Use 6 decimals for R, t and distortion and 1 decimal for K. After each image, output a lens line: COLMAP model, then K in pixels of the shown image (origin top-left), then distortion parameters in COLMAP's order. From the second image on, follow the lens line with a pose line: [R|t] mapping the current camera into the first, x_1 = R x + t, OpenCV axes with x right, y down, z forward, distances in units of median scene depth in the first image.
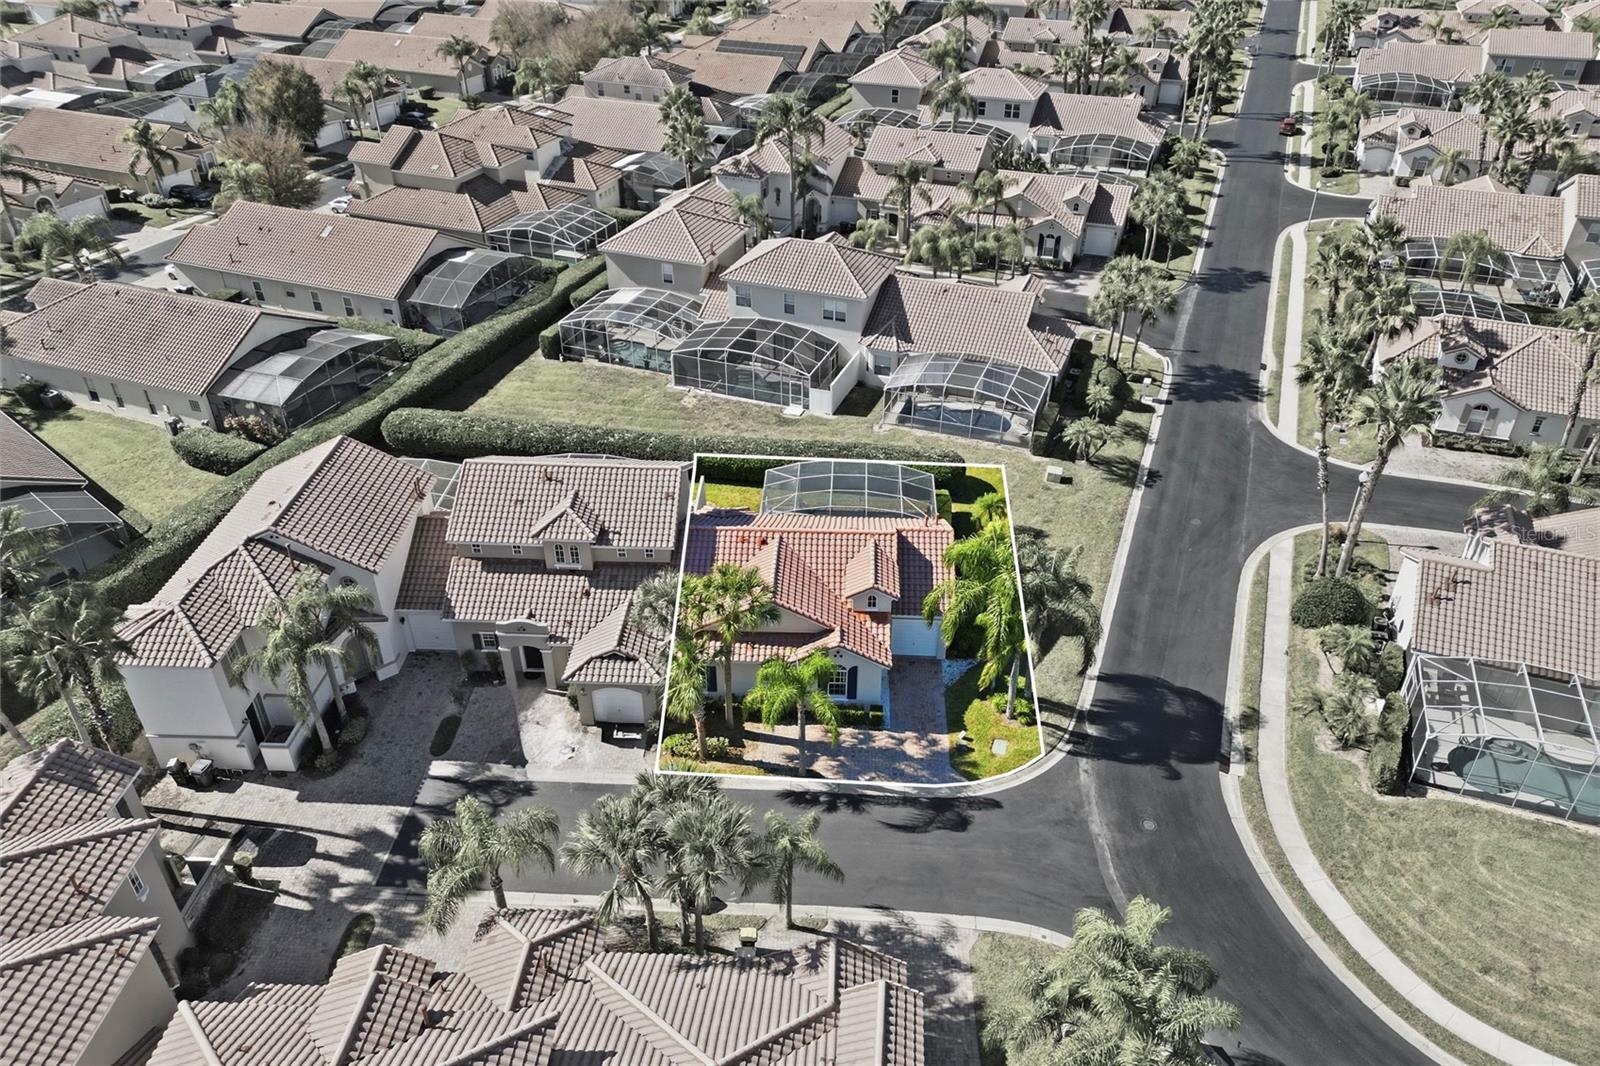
lens RADIAL K [[1112.3, 0, 806.3], [0, 1112.3, 534.9], [0, 0, 1]] dist [0.064888, -0.058931]
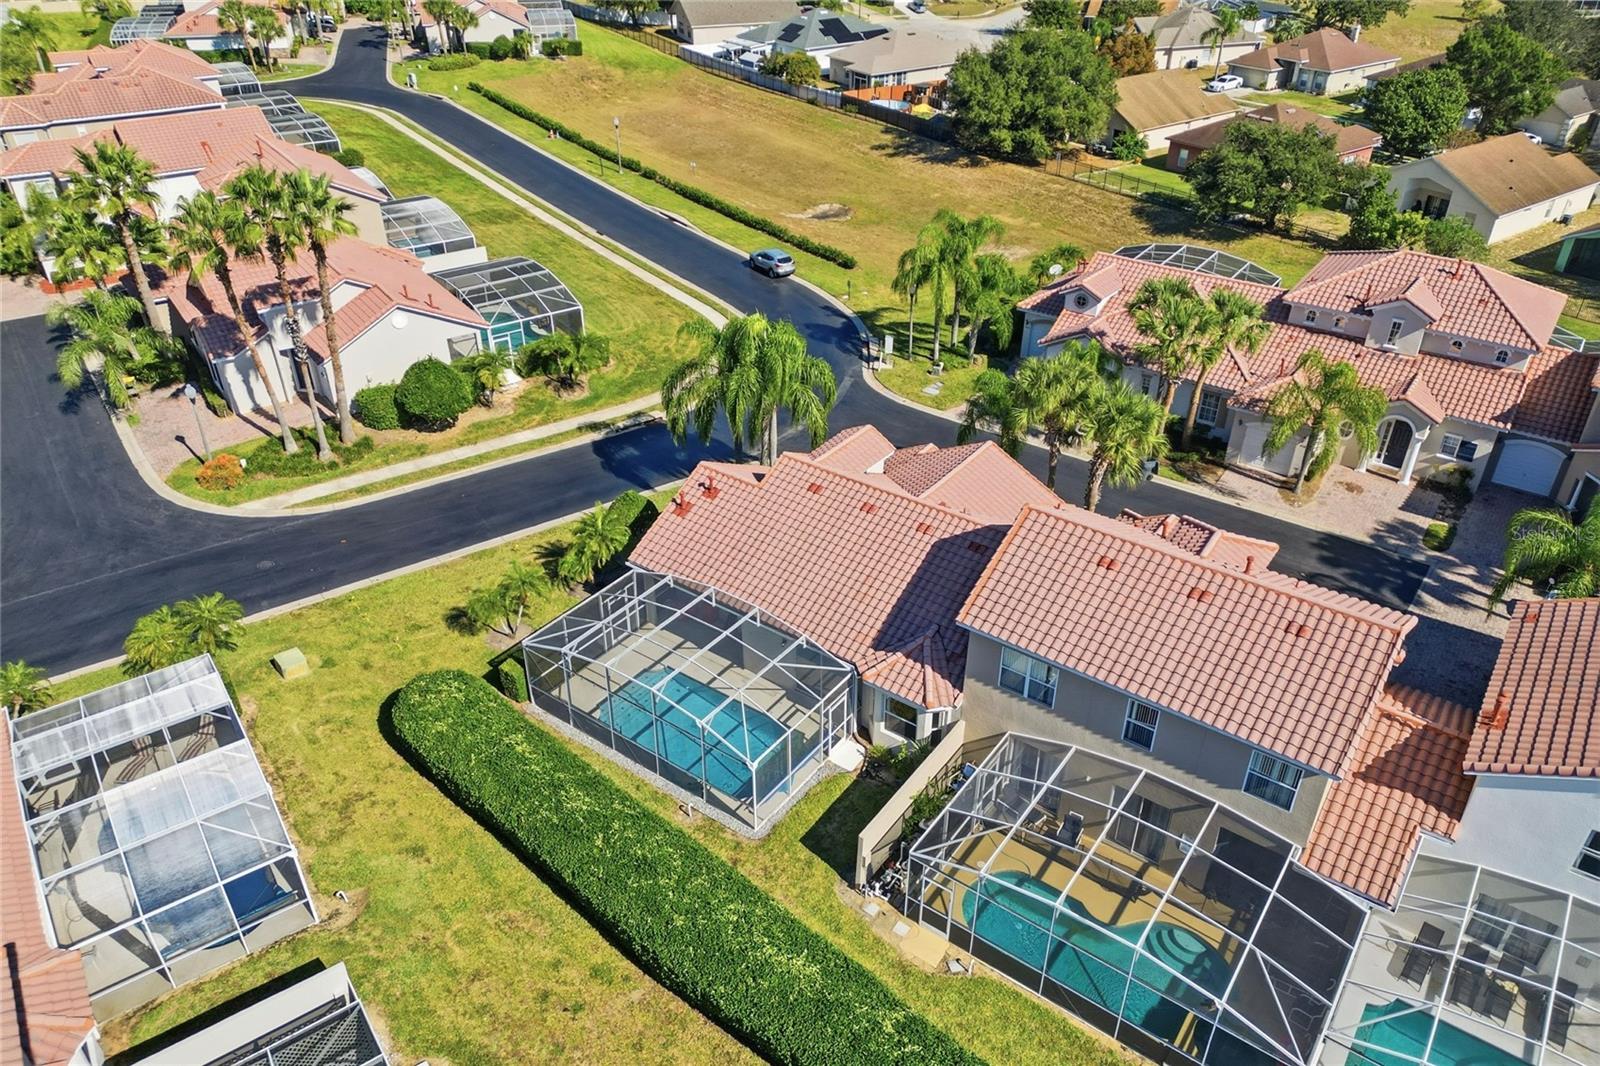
lens RADIAL K [[1100.6, 0, 818.1], [0, 1100.6, 533.5], [0, 0, 1]] dist [0.102528, -0.054509]
pose [[-0.839229, -0.302444, 0.451910, -0.230102], [0.292400, 0.449692, 0.843966, -0.472410], [-0.458473, 0.840420, -0.288960, 0.959671]]
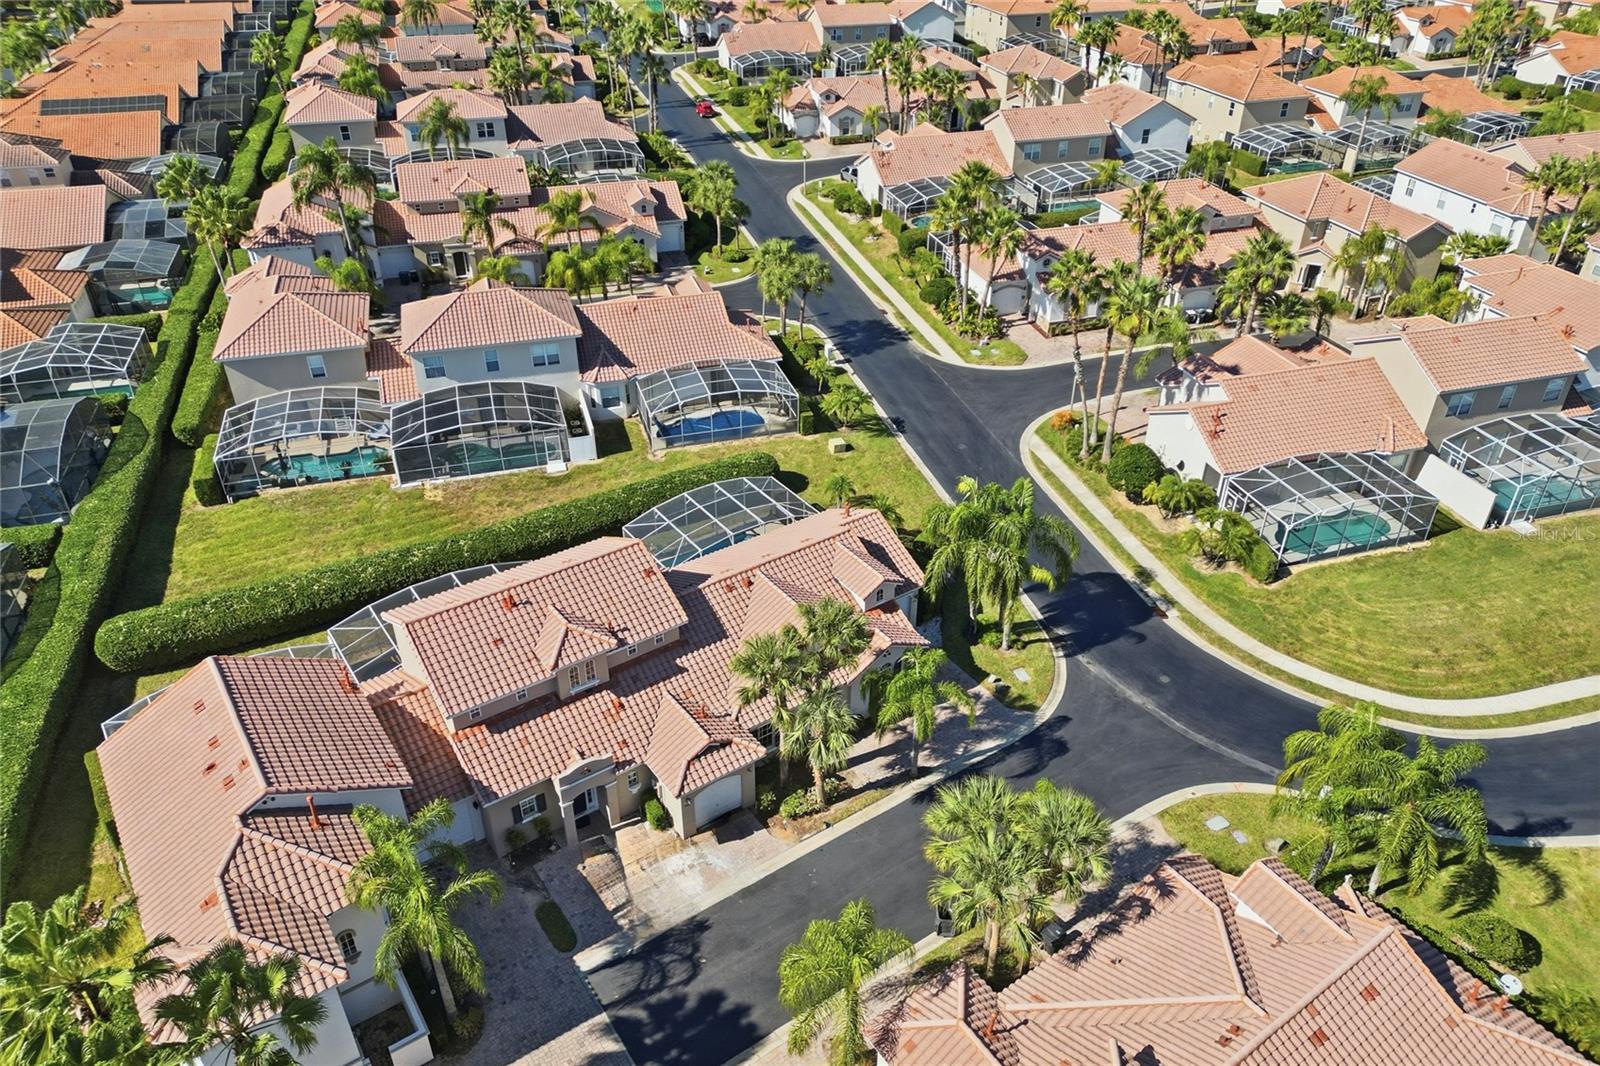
lens RADIAL K [[1112.3, 0, 806.3], [0, 1112.3, 534.9], [0, 0, 1]] dist [0.064888, -0.058931]
pose [[0.792872, -0.335132, 0.508960, -0.361193], [0.337413, 0.936919, 0.091295, -0.078898], [-0.507450, 0.099344, 0.855935, 0.111239]]
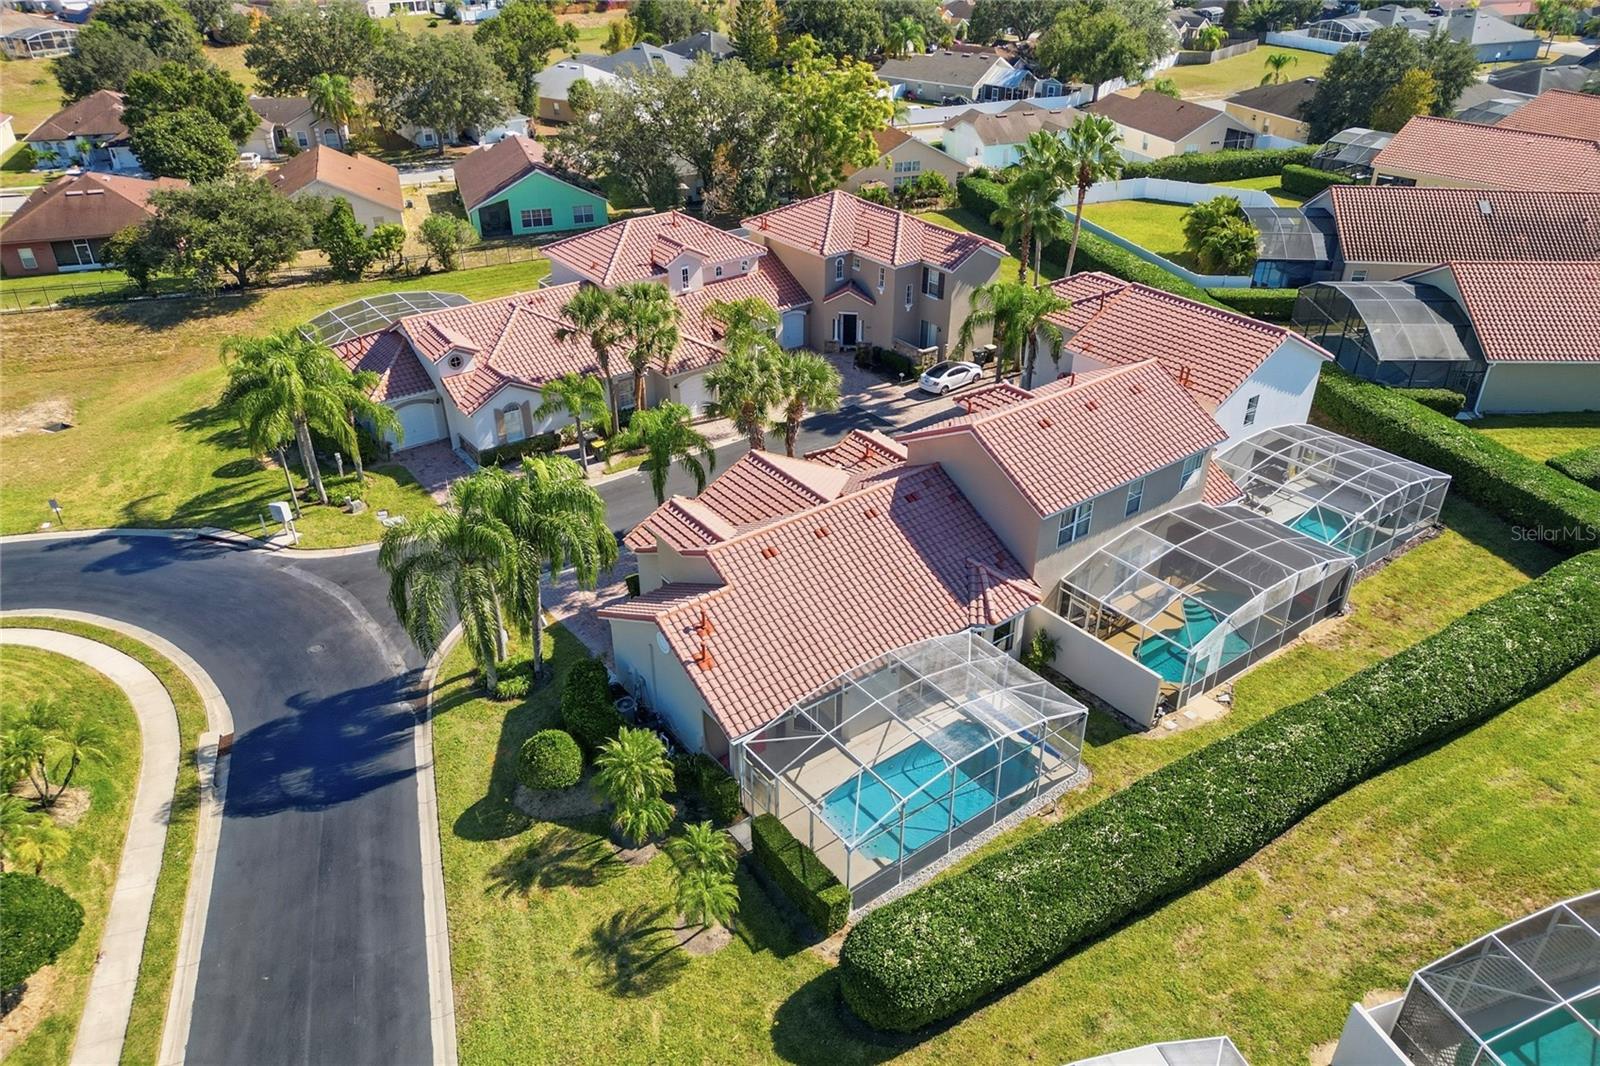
lens RADIAL K [[1112.3, 0, 806.3], [0, 1112.3, 534.9], [0, 0, 1]] dist [0.064888, -0.058931]
pose [[-0.770530, 0.321897, -0.550150, 0.316585], [-0.357814, 0.495843, 0.791270, -0.447450], [0.527496, 0.806549, -0.266883, 0.924876]]
